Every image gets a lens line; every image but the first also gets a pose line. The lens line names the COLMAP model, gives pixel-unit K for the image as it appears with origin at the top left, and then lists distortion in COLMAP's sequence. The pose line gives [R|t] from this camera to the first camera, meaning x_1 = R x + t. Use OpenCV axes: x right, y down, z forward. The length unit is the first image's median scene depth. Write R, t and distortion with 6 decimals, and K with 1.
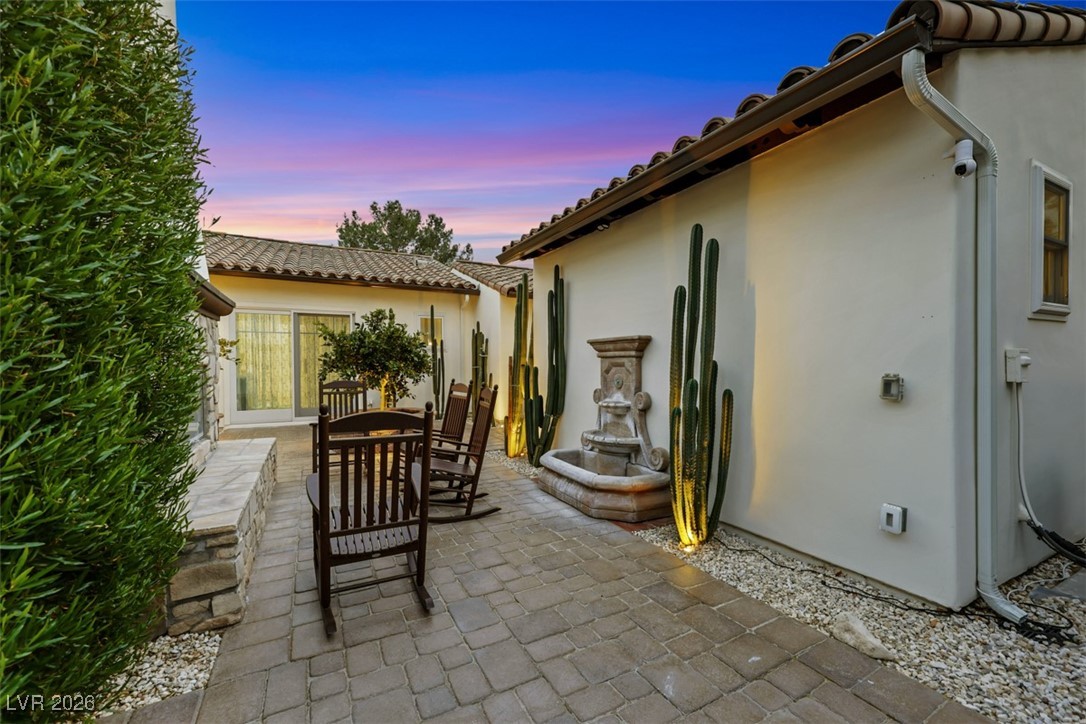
lens RADIAL K [[438.5, 0, 548.4], [0, 438.5, 367.0], [0, 0, 1]] dist [-0.001045, -0.000346]
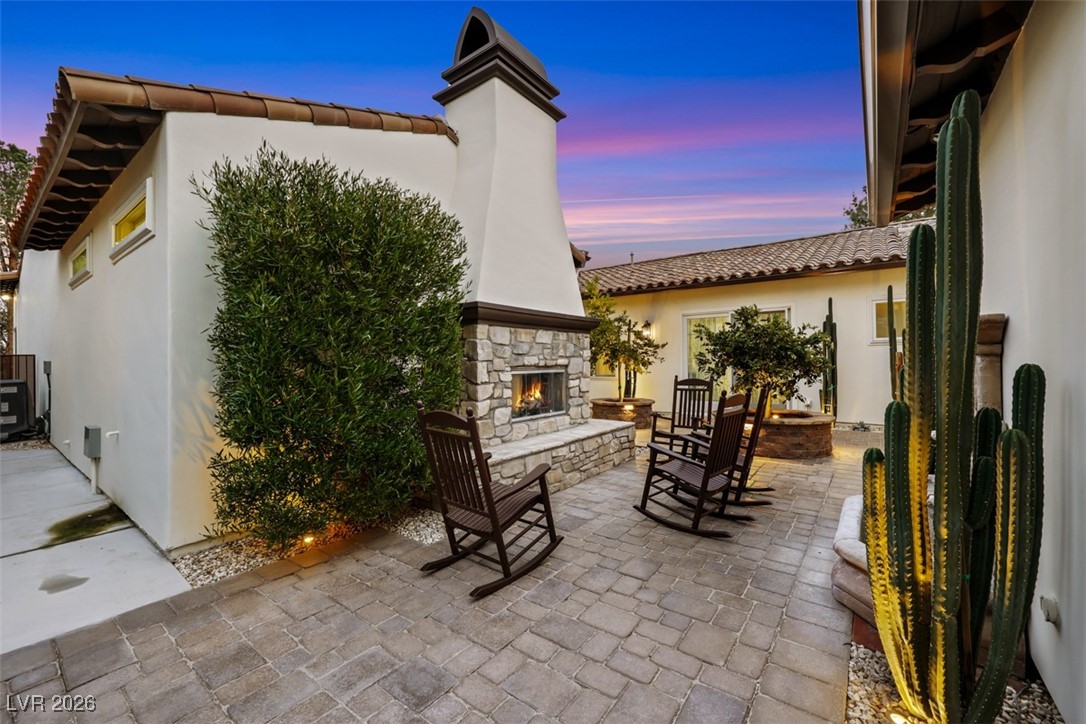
lens RADIAL K [[438.5, 0, 546.8], [0, 438.5, 361.9], [0, 0, 1]] dist [-0.001045, -0.000346]
pose [[0.416803, -0.000898, -0.908996, 0.364815], [0.001147, 0.999999, -0.000462, -0.010209], [0.908996, -0.000850, 0.416804, 0.229365]]
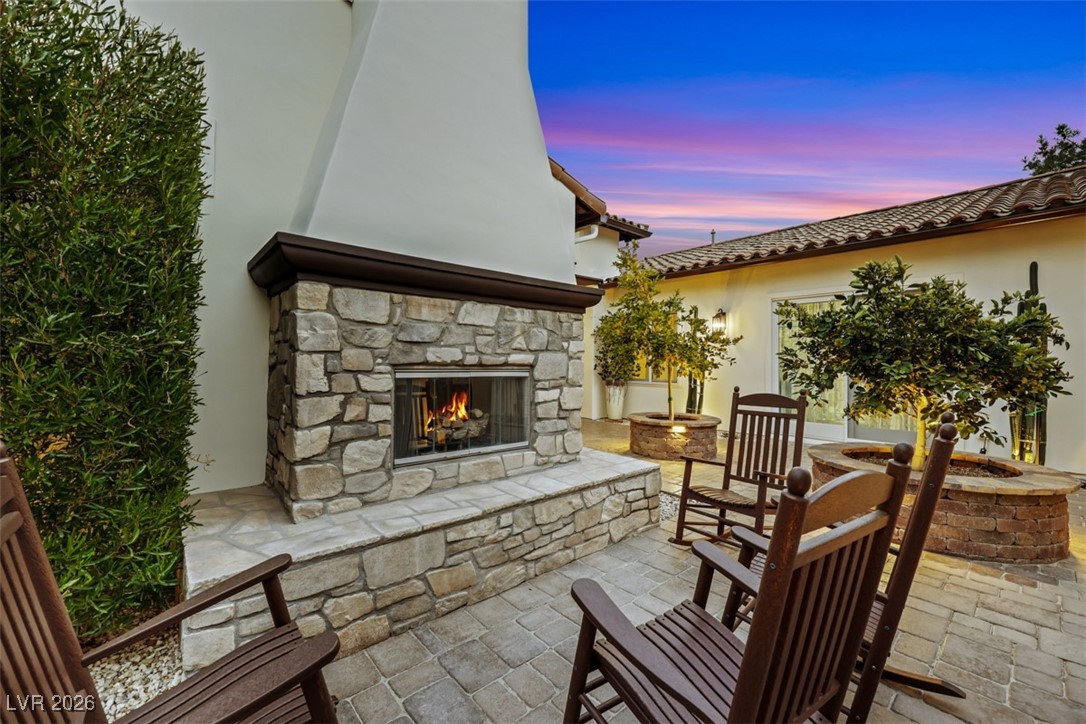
lens RADIAL K [[438.5, 0, 542.2], [0, 438.5, 359.1], [0, 0, 1]] dist [-0.001045, -0.000346]
pose [[0.214789, -0.004408, -0.976650, 0.046443], [-0.017221, 0.999817, -0.008300, -0.005911], [0.976509, 0.018601, 0.214674, 0.583792]]
